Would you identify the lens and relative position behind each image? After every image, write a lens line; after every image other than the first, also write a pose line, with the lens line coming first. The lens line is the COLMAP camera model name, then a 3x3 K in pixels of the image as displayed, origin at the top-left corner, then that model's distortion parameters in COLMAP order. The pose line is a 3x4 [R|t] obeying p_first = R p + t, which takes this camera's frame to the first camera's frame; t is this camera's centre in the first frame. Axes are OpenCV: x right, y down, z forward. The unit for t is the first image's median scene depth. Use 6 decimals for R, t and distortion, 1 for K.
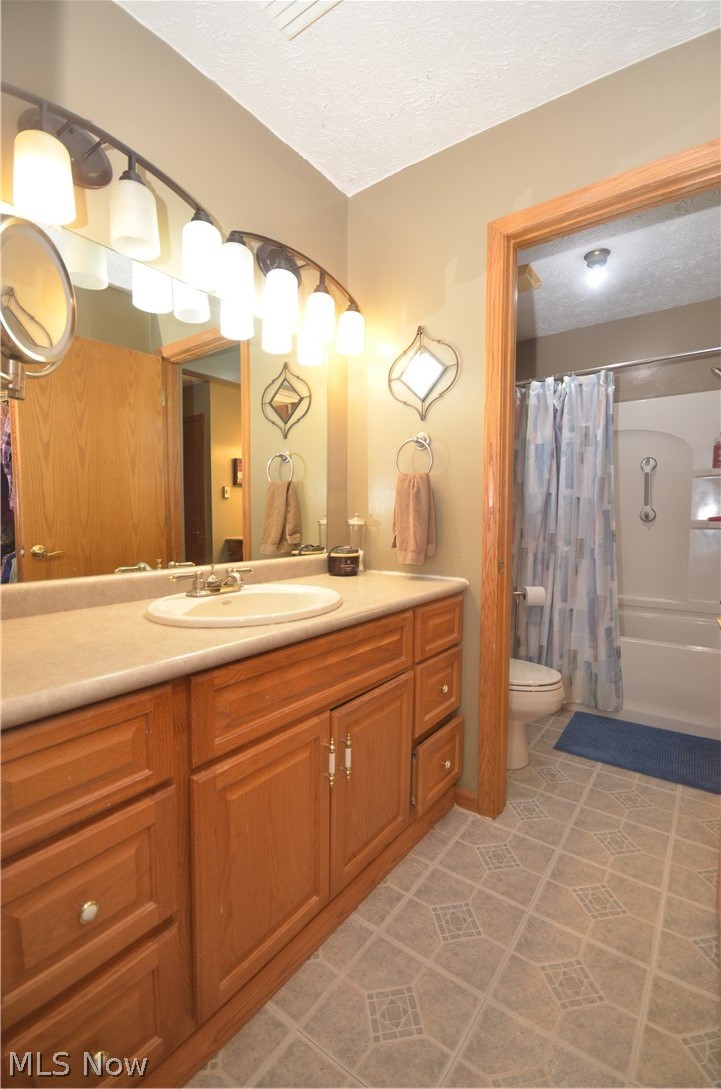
lens RADIAL K [[474.7, 0, 377.3], [0, 474.7, 547.0], [0, 0, 1]] dist [0.008254, -0.009870]
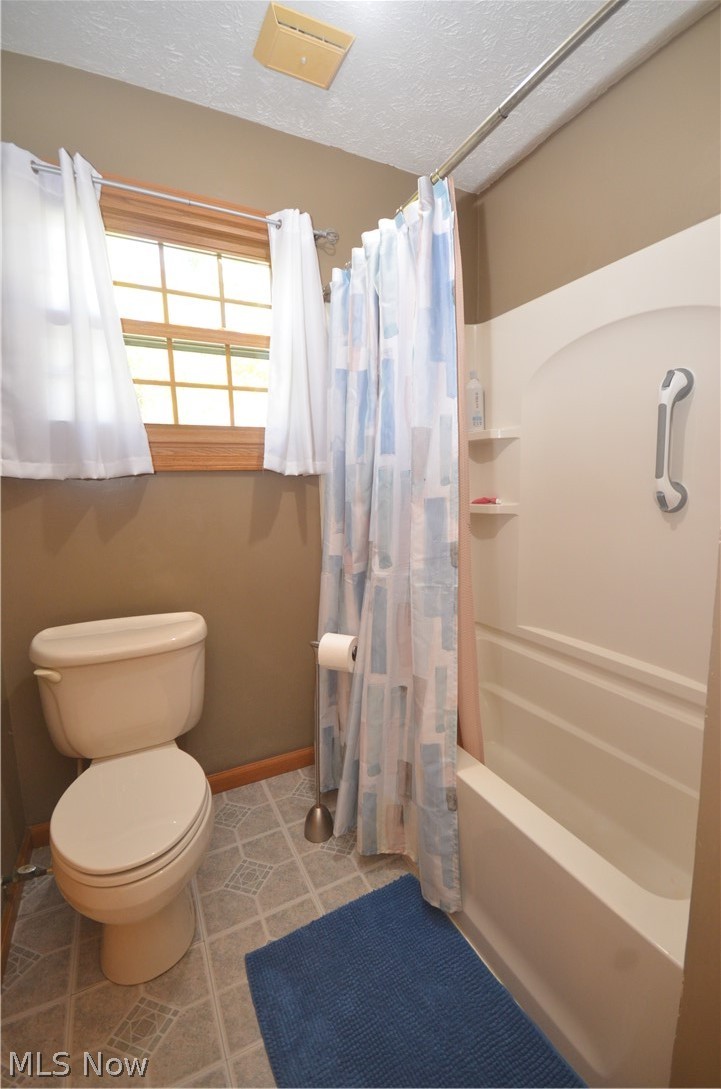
lens RADIAL K [[474.7, 0, 361.3], [0, 474.7, 550.7], [0, 0, 1]] dist [0.008254, -0.009870]
pose [[0.888659, 0.045189, -0.456337, 0.608738], [-0.009056, 0.996668, 0.081059, -0.061708], [0.458479, -0.067901, 0.886107, 0.533589]]
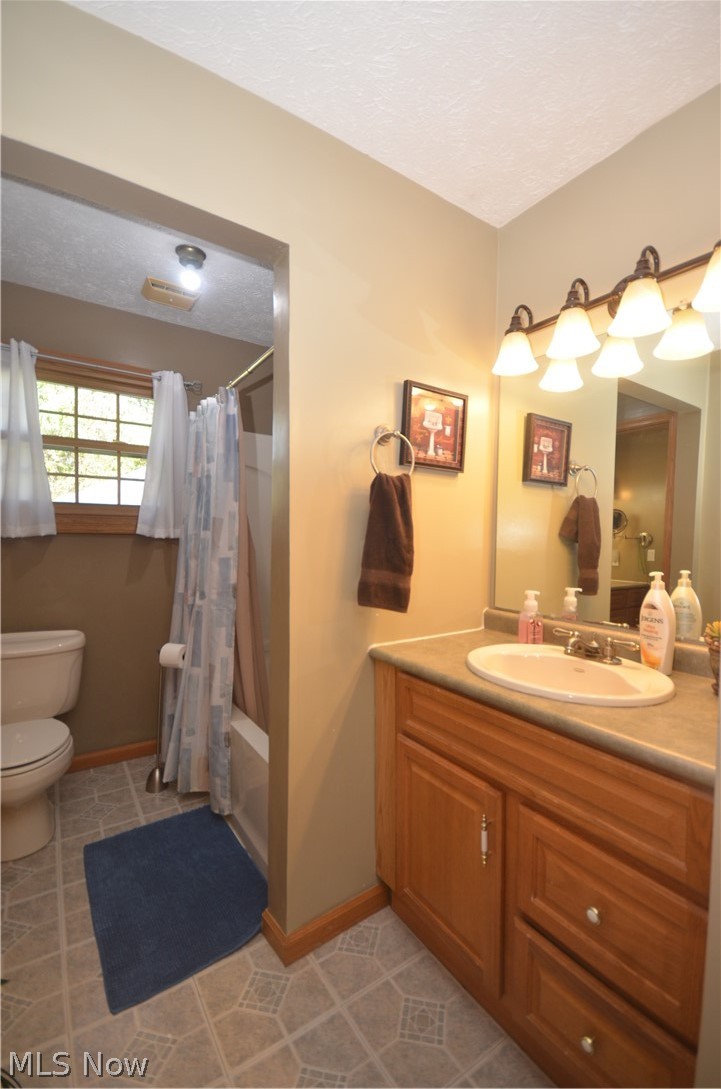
lens RADIAL K [[474.7, 0, 365.6], [0, 474.7, 544.4], [0, 0, 1]] dist [0.008254, -0.009870]
pose [[0.941043, 0.017018, -0.337858, 0.944484], [-0.034904, 0.998288, -0.046934, -0.068407], [0.336481, 0.055959, 0.940026, 0.309839]]
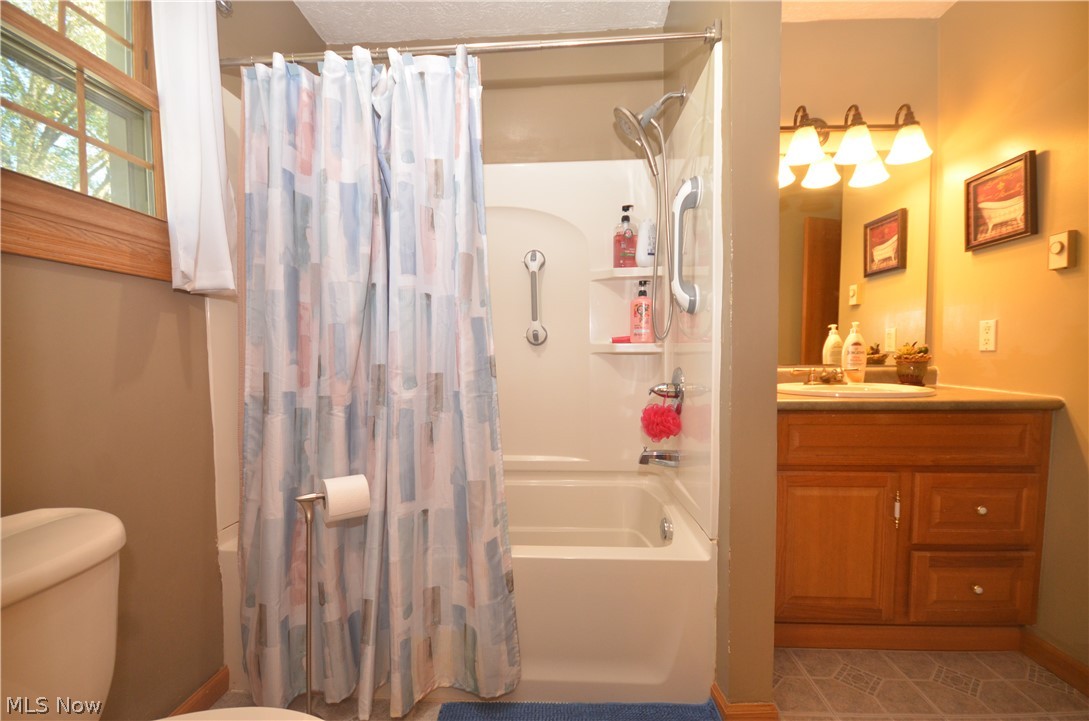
lens RADIAL K [[474.7, 0, 547.5], [0, 474.7, 376.7], [0, 0, 1]] dist [0.008254, -0.009870]
pose [[0.838629, -0.035169, 0.543566, 0.248153], [0.043445, 0.999053, -0.002388, -0.007350], [-0.542967, 0.025617, 0.839363, 0.498138]]
